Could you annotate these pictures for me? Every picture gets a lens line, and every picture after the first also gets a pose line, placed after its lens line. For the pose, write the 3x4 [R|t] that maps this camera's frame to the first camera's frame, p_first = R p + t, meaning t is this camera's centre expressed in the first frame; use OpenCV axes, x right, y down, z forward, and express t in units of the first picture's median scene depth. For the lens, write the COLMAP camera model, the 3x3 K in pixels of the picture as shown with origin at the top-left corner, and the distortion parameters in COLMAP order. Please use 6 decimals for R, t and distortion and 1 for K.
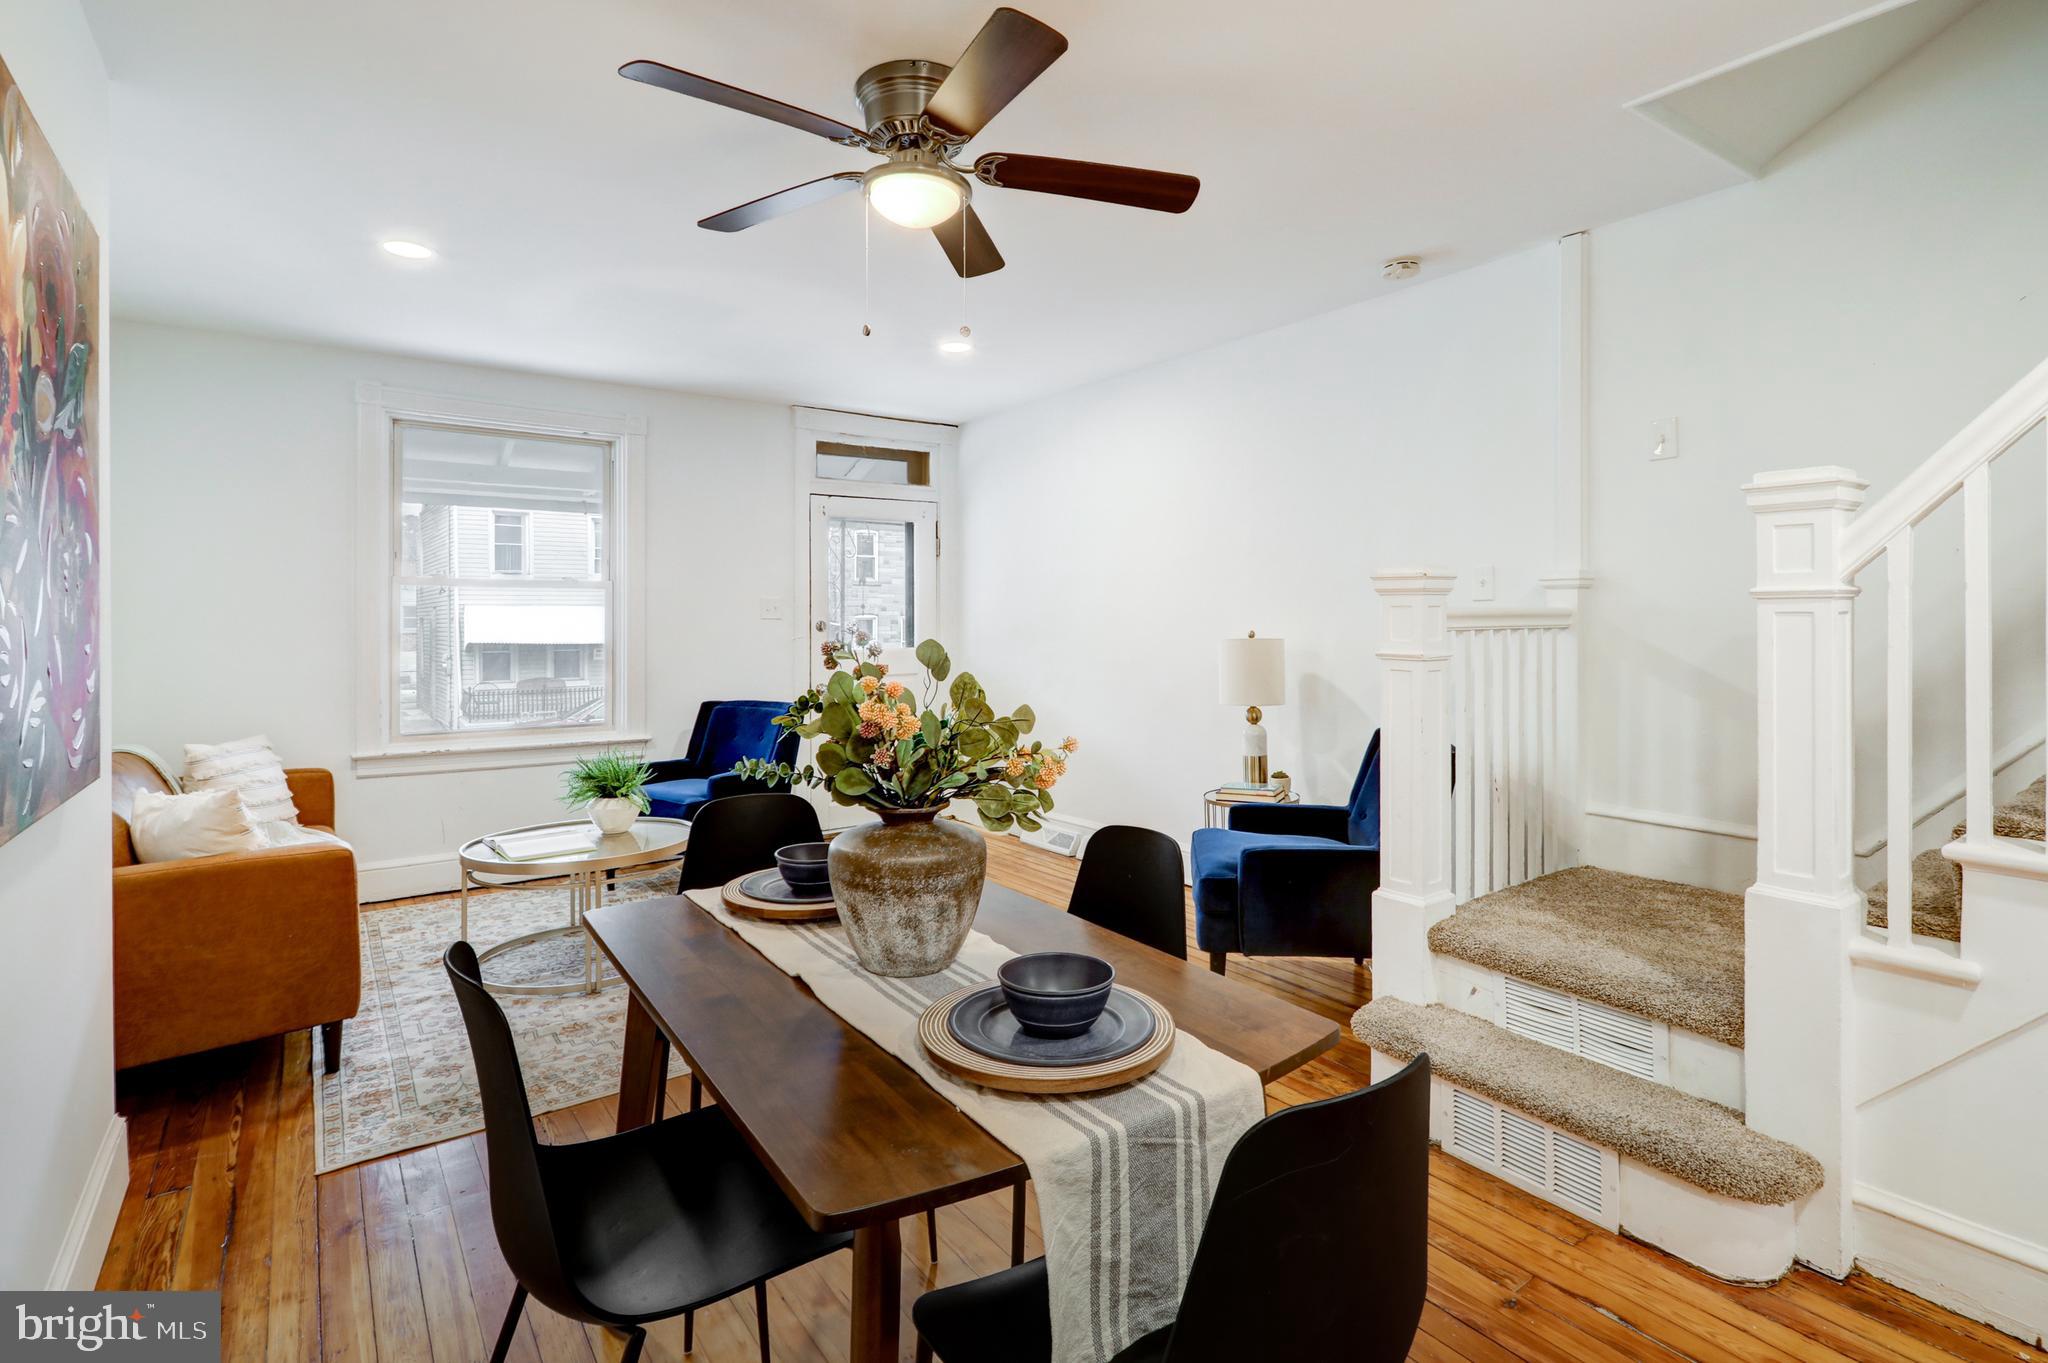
lens RADIAL K [[993.4, 0, 1024.7], [0, 993.4, 614.1], [0, 0, 1]] dist [0.000431, -0.000056]
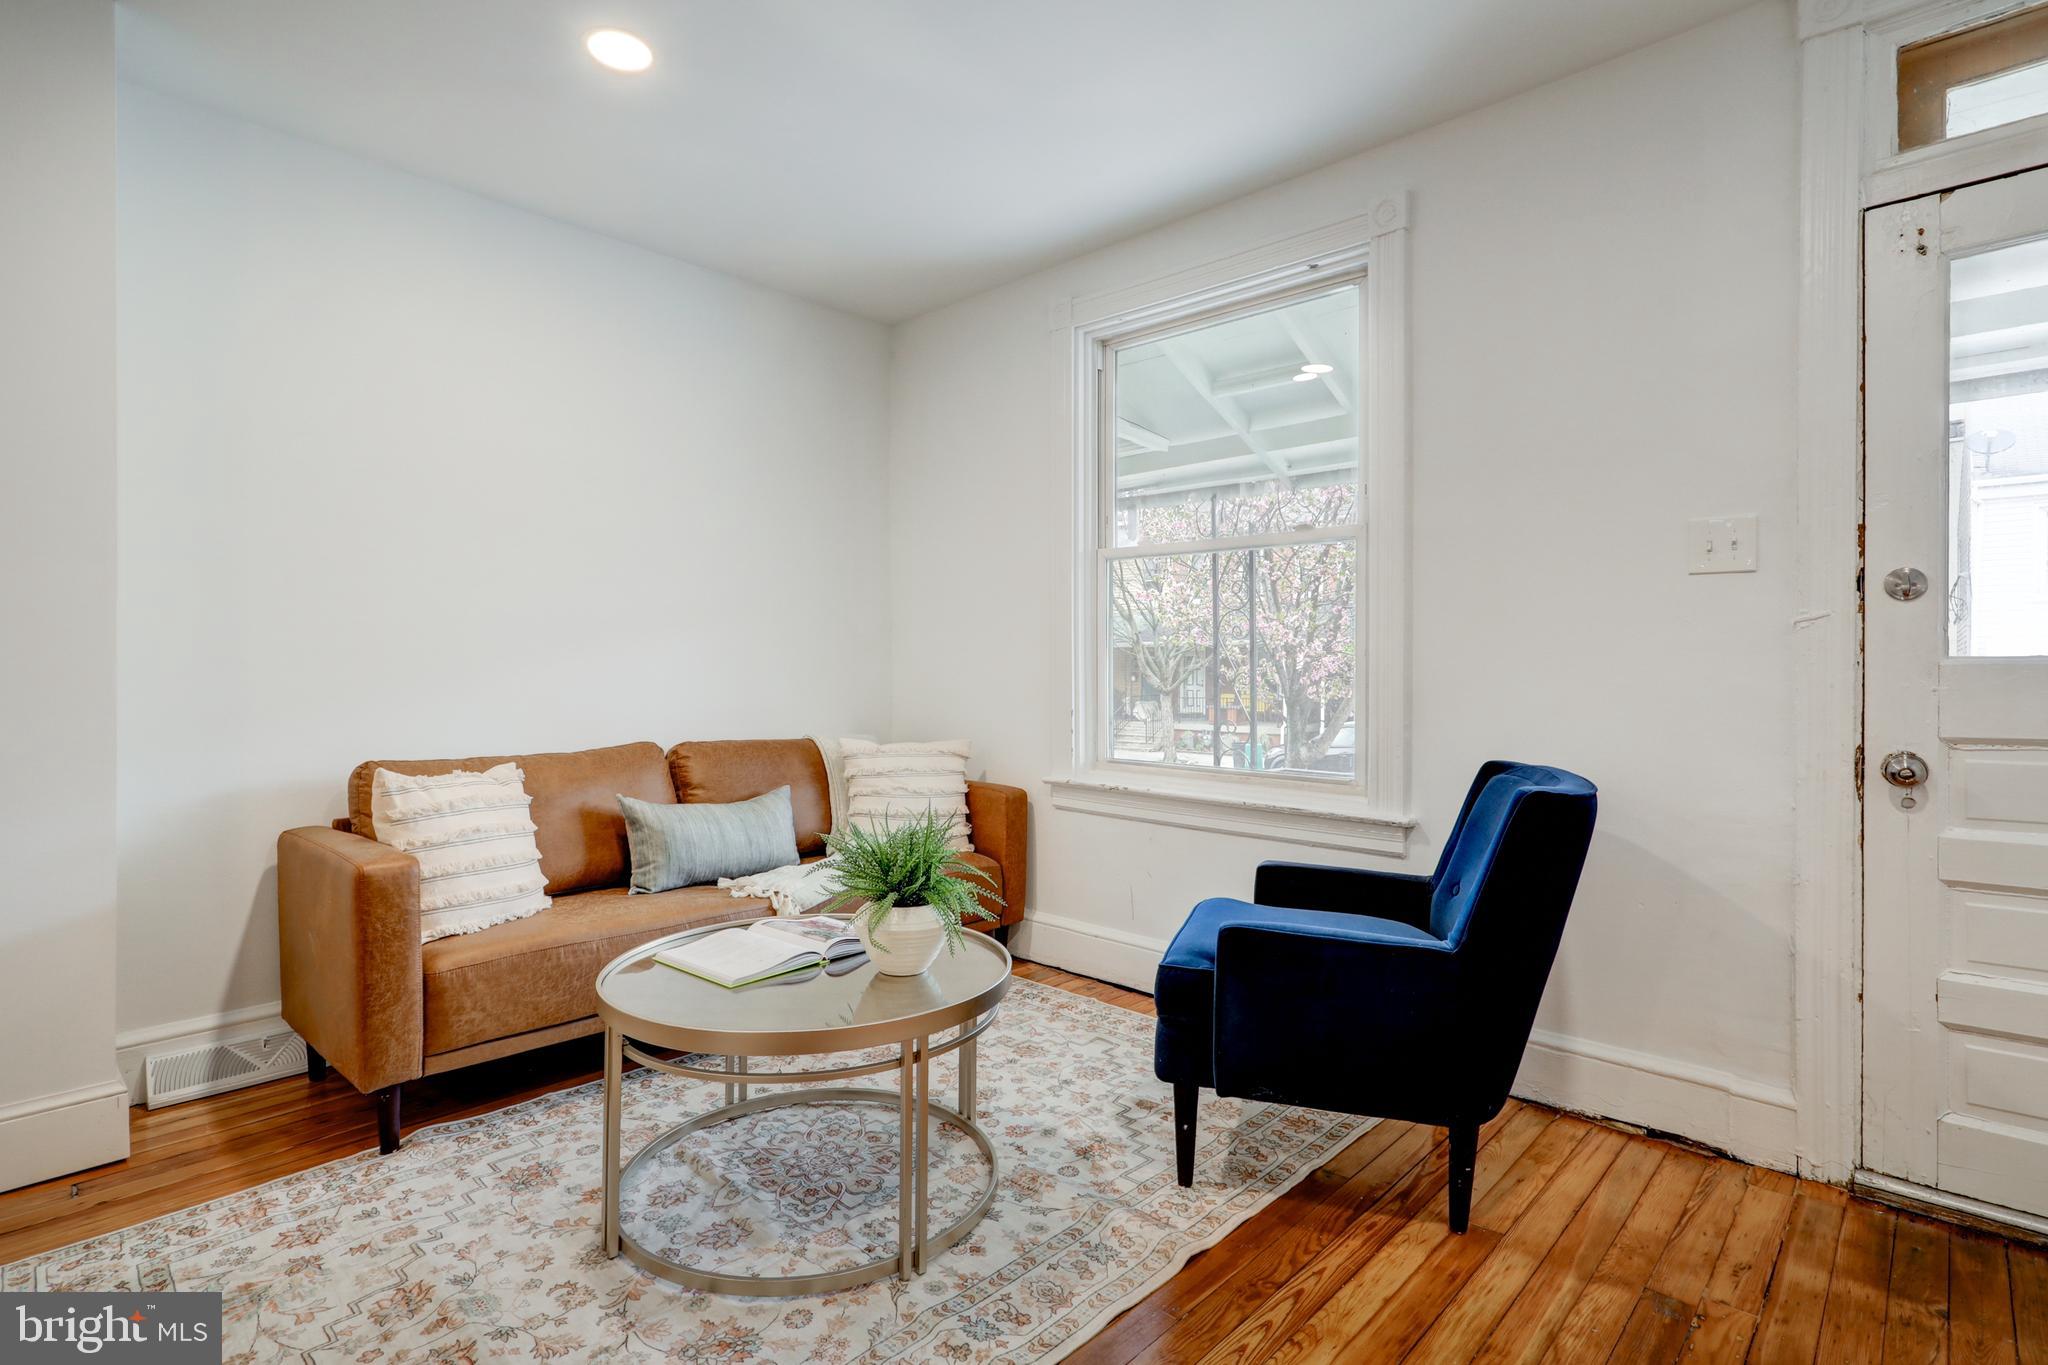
lens RADIAL K [[970.9, 0, 1049.5], [0, 970.9, 674.0], [0, 0, 1]] dist [-0.000946, 0.000228]
pose [[0.190845, 0.007816, -0.981589, 0.135161], [0.000810, 0.999967, 0.008120, 0.082189], [0.981620, -0.002345, 0.190832, 1.334345]]
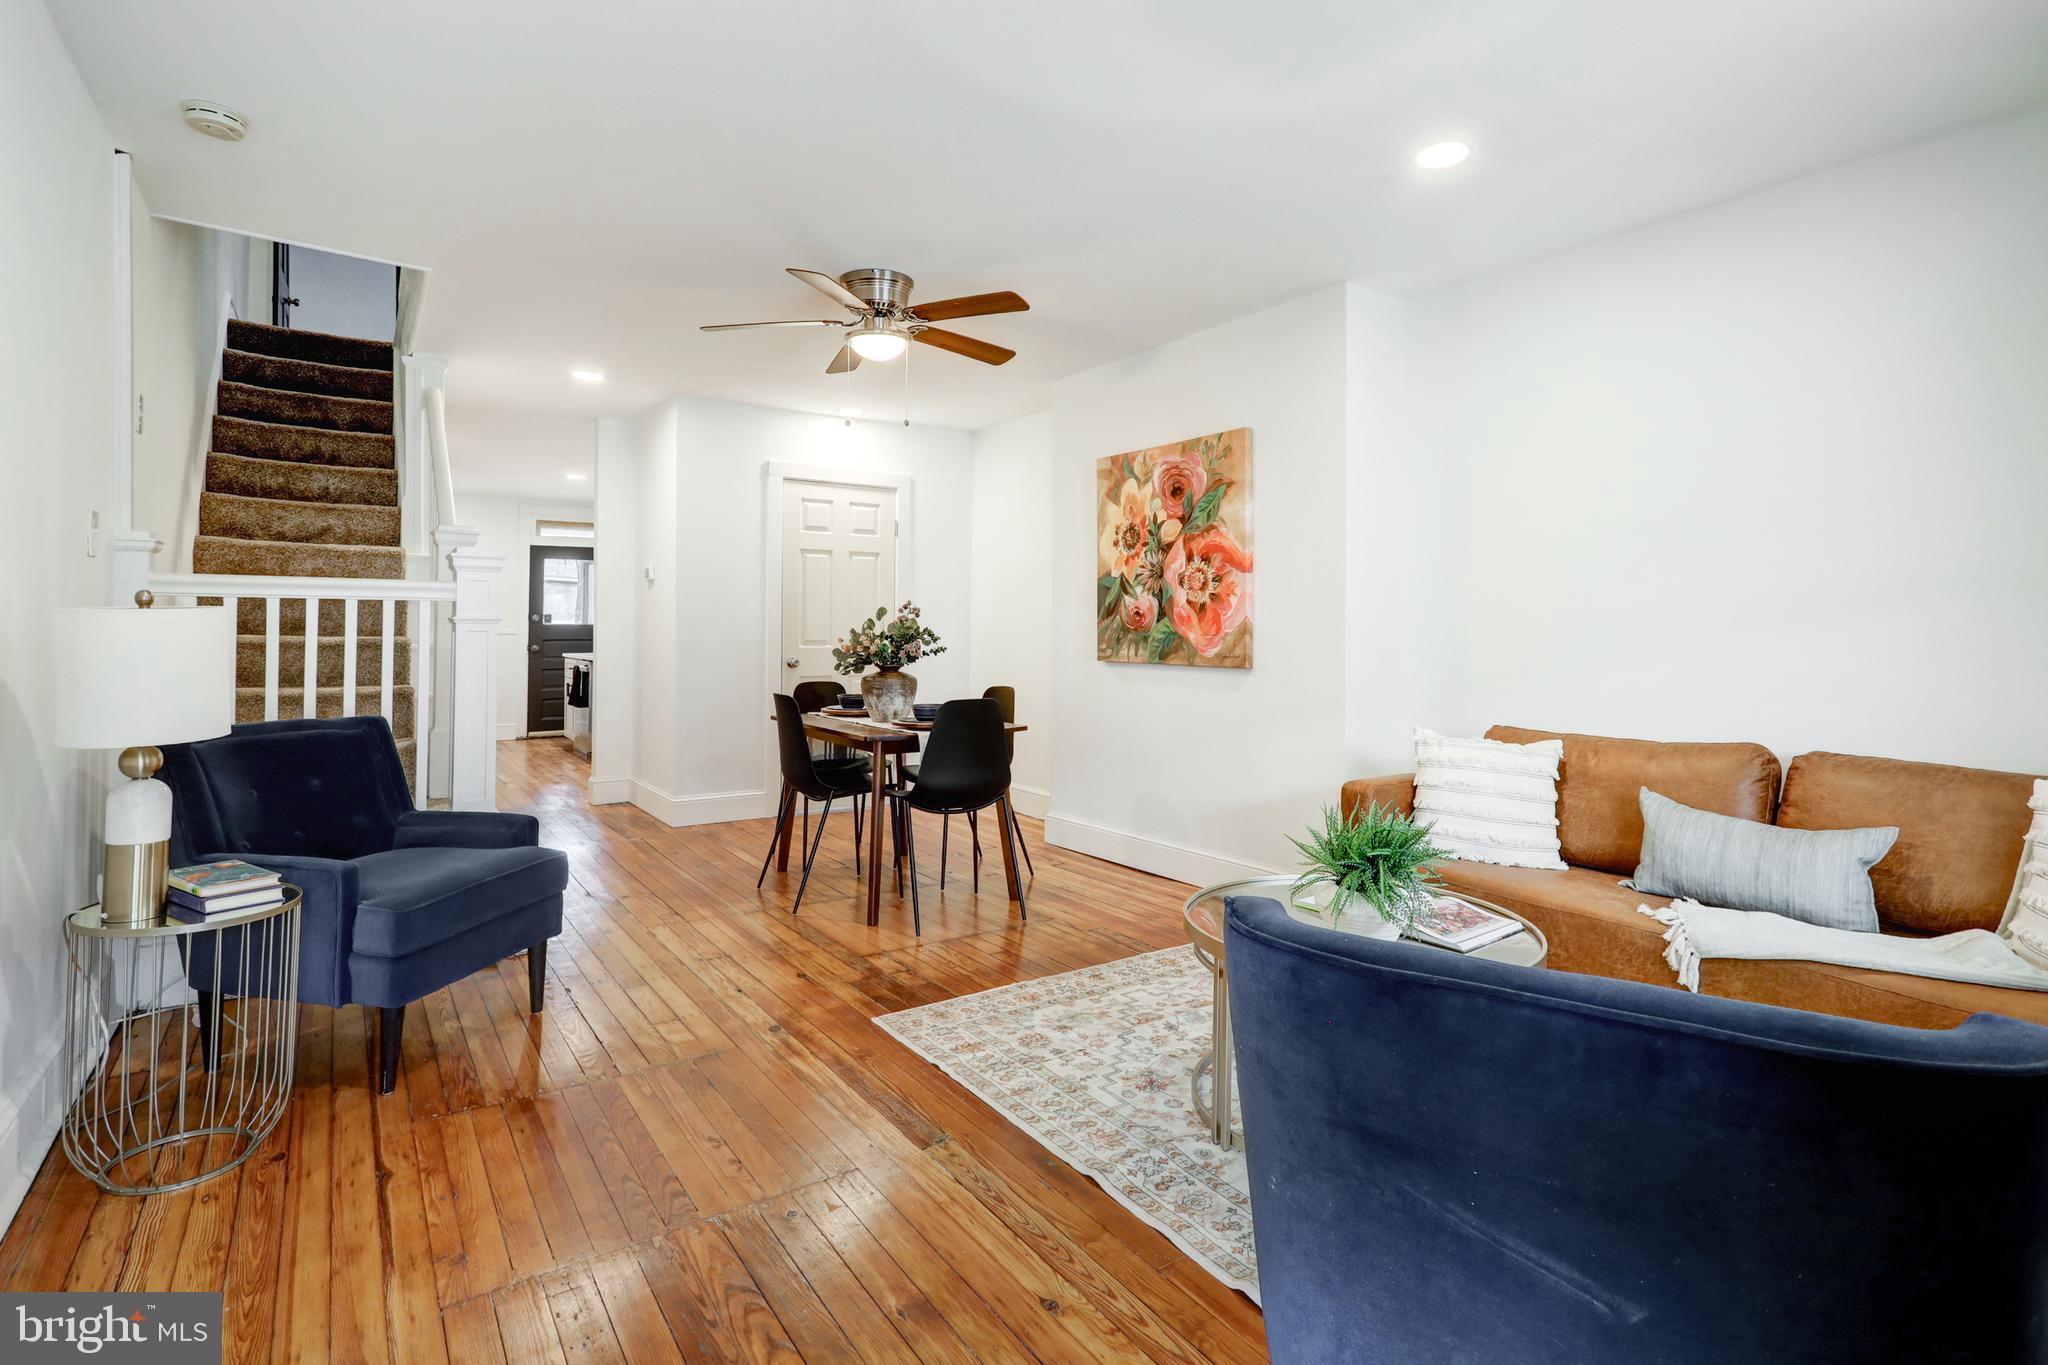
lens RADIAL K [[981.1, 0, 1032.9], [0, 981.1, 641.6], [0, 0, 1]] dist [-0.000888, 0.000071]
pose [[-0.999906, -0.002881, 0.013395, -0.301984], [-0.002764, 0.999958, 0.008730, 0.056973], [-0.013420, 0.008692, -0.999872, 2.091896]]
